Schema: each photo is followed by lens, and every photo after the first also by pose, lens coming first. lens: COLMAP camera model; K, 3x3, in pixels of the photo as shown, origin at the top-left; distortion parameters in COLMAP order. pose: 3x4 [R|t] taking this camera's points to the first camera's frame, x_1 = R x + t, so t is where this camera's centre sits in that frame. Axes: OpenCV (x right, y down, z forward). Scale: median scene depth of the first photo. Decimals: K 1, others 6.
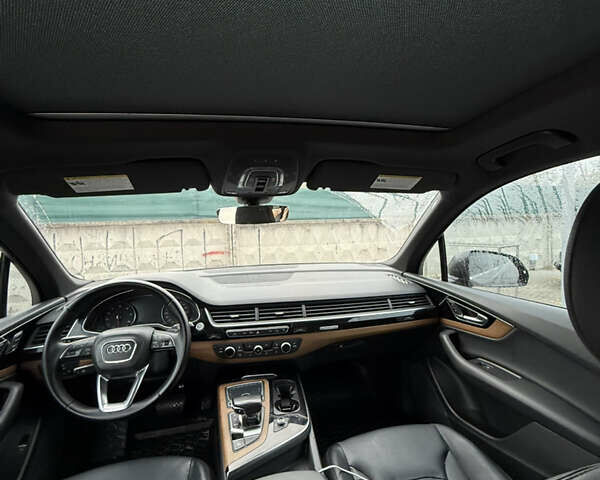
lens RADIAL K [[318.7, 0, 300.0], [0, 318.7, 240.0], [0, 0, 1]] dist [0.001054, -0.001245]
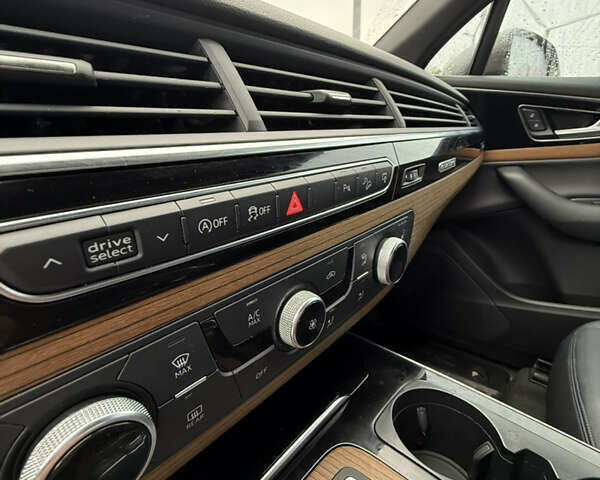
lens RADIAL K [[318.7, 0, 300.0], [0, 318.7, 240.0], [0, 0, 1]] dist [0.001054, -0.001245]
pose [[0.745758, -0.202648, 0.634648, -0.217266], [0.030458, 0.961990, 0.271381, 0.266167], [-0.665520, -0.183055, 0.723584, 0.892242]]
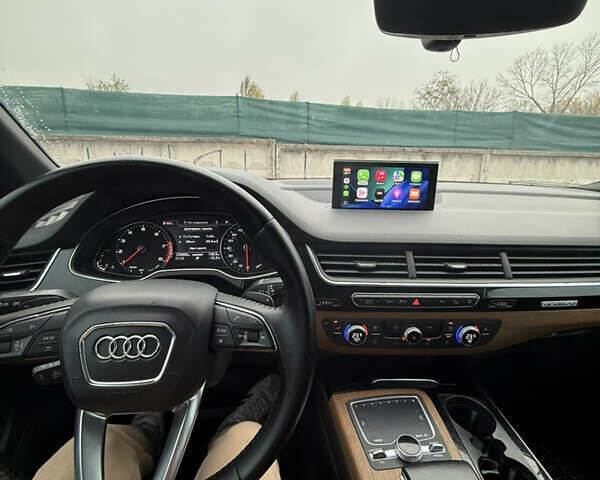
lens RADIAL K [[318.7, 0, 300.0], [0, 318.7, 240.0], [0, 0, 1]] dist [0.001054, -0.001245]
pose [[0.993302, 0.072653, -0.089851, -0.268365], [-0.053174, 0.977778, 0.202789, 0.108781], [0.102588, -0.196653, 0.975091, 0.526739]]
